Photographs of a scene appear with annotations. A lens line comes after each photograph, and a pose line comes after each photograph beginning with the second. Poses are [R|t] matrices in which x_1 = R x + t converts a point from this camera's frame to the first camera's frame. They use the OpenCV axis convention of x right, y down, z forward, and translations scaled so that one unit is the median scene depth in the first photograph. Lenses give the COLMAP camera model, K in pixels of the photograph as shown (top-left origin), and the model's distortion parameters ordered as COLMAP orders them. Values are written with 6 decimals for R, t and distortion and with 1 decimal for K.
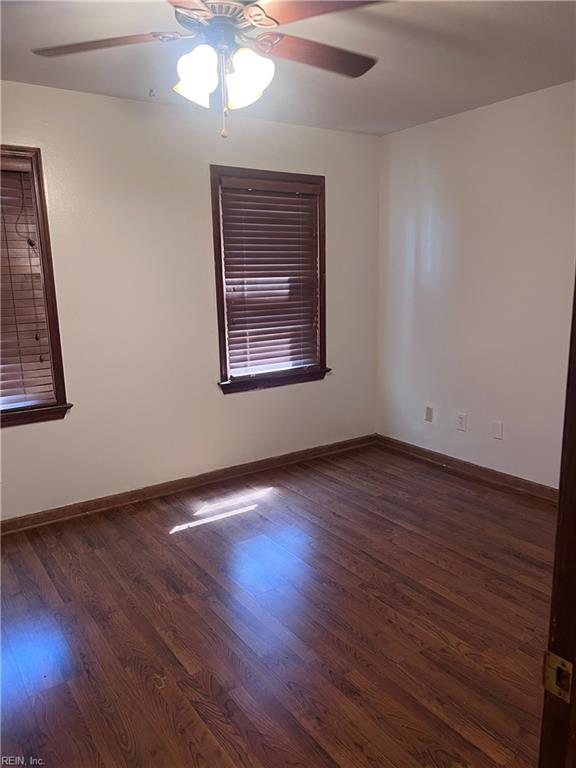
lens RADIAL K [[577.2, 0, 289.3], [0, 577.2, 392.0], [0, 0, 1]] dist [0.007358, -0.001536]
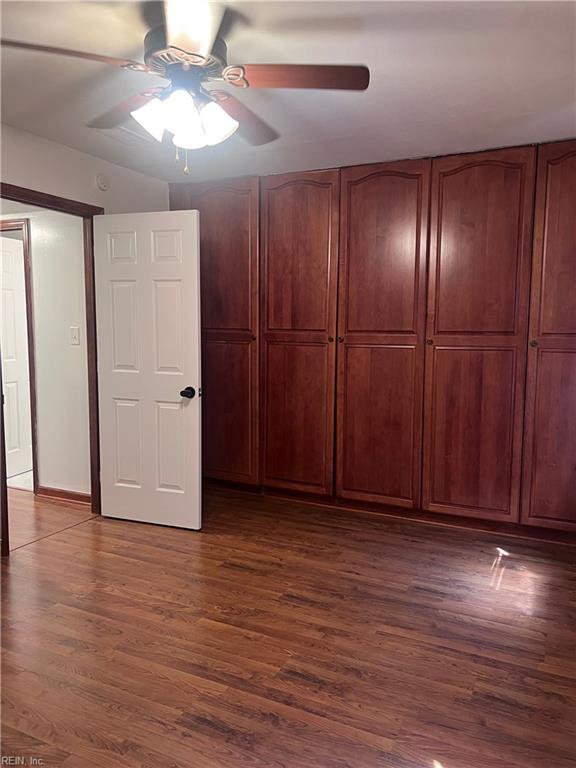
lens RADIAL K [[577.2, 0, 289.3], [0, 577.2, 392.0], [0, 0, 1]] dist [0.007358, -0.001536]
pose [[-0.866143, 0.071825, -0.494608, 0.208318], [-0.093029, 0.949157, 0.300743, -0.310605], [0.491062, 0.306499, -0.815424, 1.603392]]
